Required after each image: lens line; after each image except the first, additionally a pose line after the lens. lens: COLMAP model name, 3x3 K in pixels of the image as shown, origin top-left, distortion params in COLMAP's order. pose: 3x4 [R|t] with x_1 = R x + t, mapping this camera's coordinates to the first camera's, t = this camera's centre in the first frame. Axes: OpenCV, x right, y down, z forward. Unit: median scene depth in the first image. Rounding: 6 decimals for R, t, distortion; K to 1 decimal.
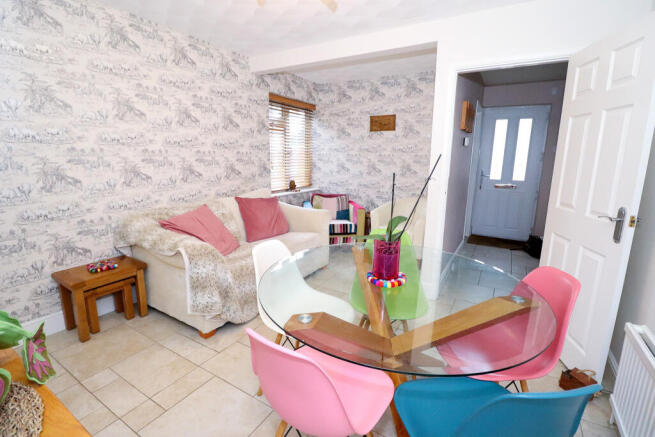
lens RADIAL K [[307.0, 0, 326.8], [0, 307.0, 211.1], [0, 0, 1]] dist [0.012338, -0.016737]
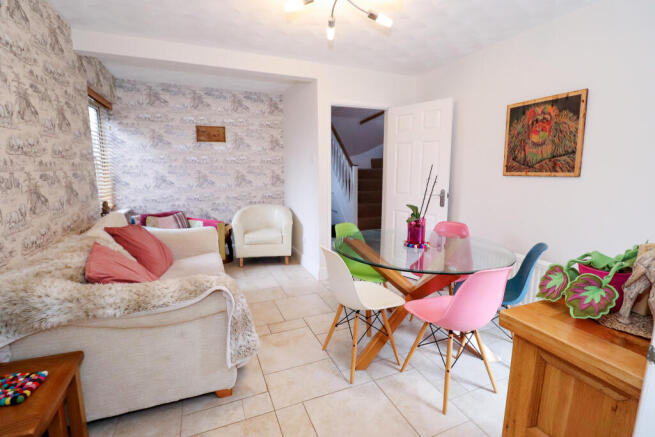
lens RADIAL K [[307.0, 0, 326.8], [0, 307.0, 211.1], [0, 0, 1]] dist [0.012338, -0.016737]
pose [[0.586008, -0.125548, 0.800520, -0.430093], [0.153627, 0.987220, 0.042369, -0.027552], [-0.795609, 0.098153, 0.597806, 0.142754]]
